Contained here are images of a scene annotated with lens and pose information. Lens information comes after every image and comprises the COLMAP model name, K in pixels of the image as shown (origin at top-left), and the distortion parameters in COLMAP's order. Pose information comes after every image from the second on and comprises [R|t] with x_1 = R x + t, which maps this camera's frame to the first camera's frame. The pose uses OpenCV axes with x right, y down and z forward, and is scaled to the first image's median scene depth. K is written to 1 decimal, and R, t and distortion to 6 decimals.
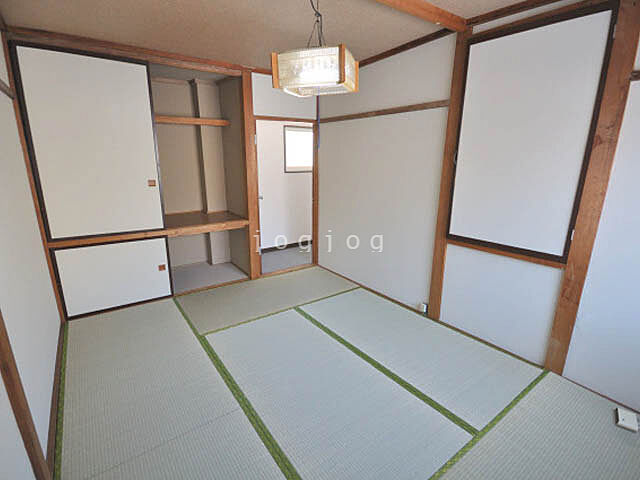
lens RADIAL K [[320.8, 0, 320.8], [0, 320.8, 242.8], [0, 0, 1]] dist [0.006474, -0.002783]
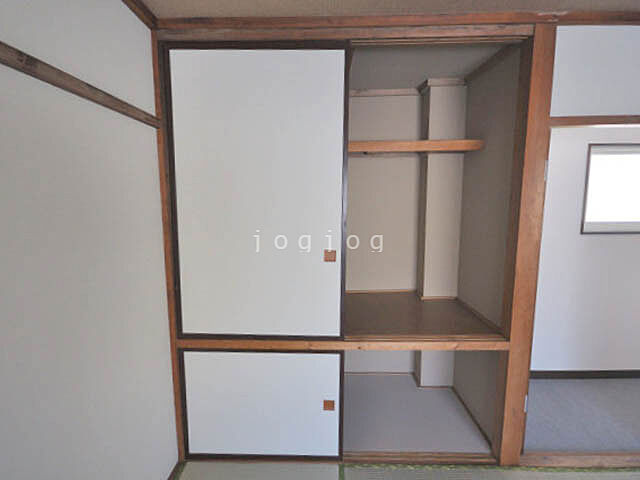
lens RADIAL K [[320.8, 0, 316.7], [0, 320.8, 240.0], [0, 0, 1]] dist [0.006474, -0.002783]
pose [[0.791962, 0.063579, -0.607252, -0.210728], [-0.146313, 0.985347, -0.087652, -0.161354], [0.592781, 0.158266, 0.789660, 0.548567]]
